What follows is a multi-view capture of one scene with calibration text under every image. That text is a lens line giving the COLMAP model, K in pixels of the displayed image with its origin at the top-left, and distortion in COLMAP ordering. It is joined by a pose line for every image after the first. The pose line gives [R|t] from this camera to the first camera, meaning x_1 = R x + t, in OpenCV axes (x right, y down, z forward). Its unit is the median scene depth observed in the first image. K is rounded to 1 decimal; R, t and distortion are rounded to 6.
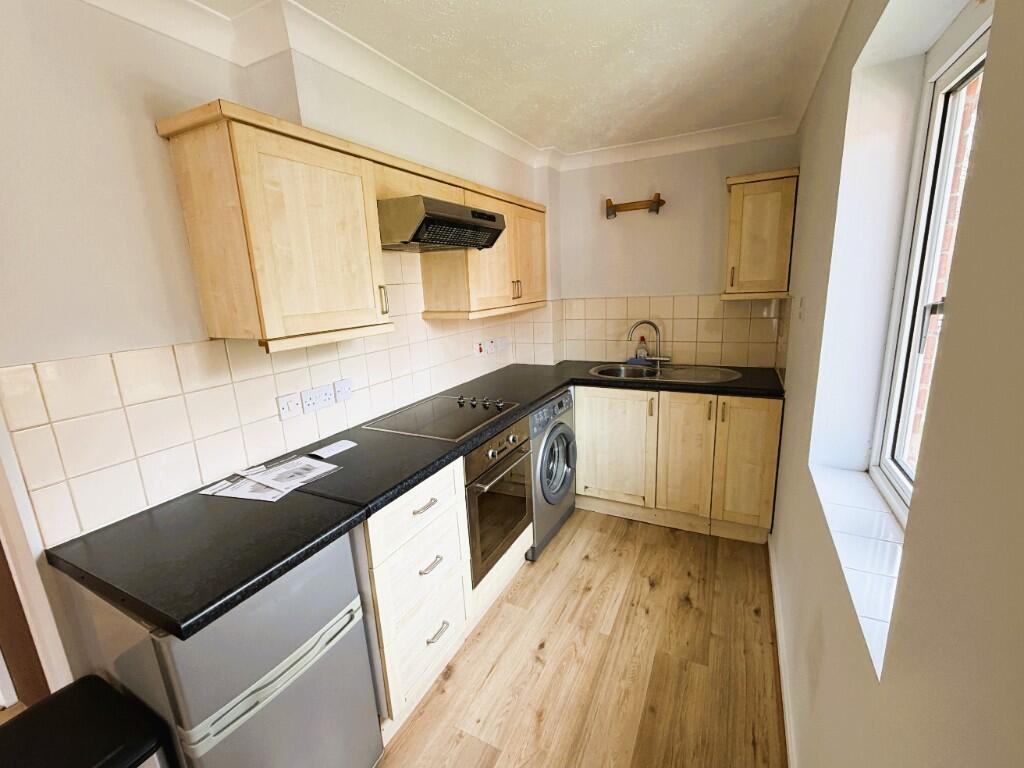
lens RADIAL K [[446.4, 0, 510.1], [0, 446.4, 384.1], [0, 0, 1]] dist [0.004204, 0.000511]
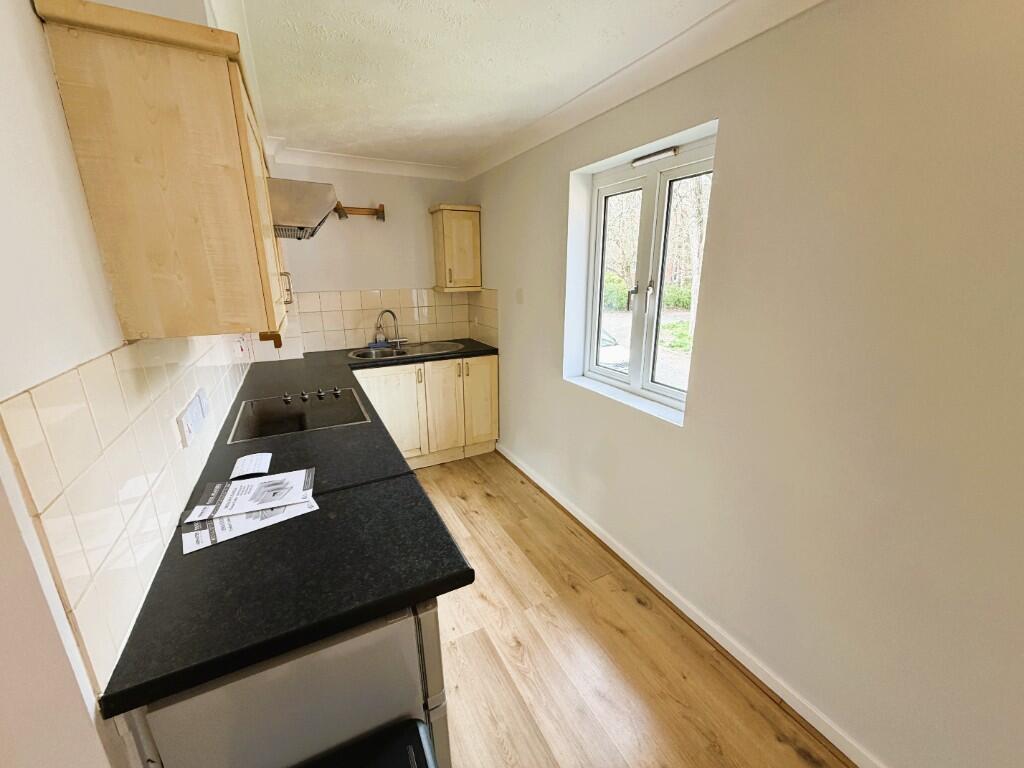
lens RADIAL K [[407.6, 0, 510.2], [0, 407.6, 384.1], [0, 0, 1]] dist [-0.001805, -0.000165]
pose [[0.582393, -0.177316, 0.793333, -0.508283], [0.157957, 0.982004, 0.103527, -0.006041], [-0.797414, 0.065019, 0.599920, 0.099681]]
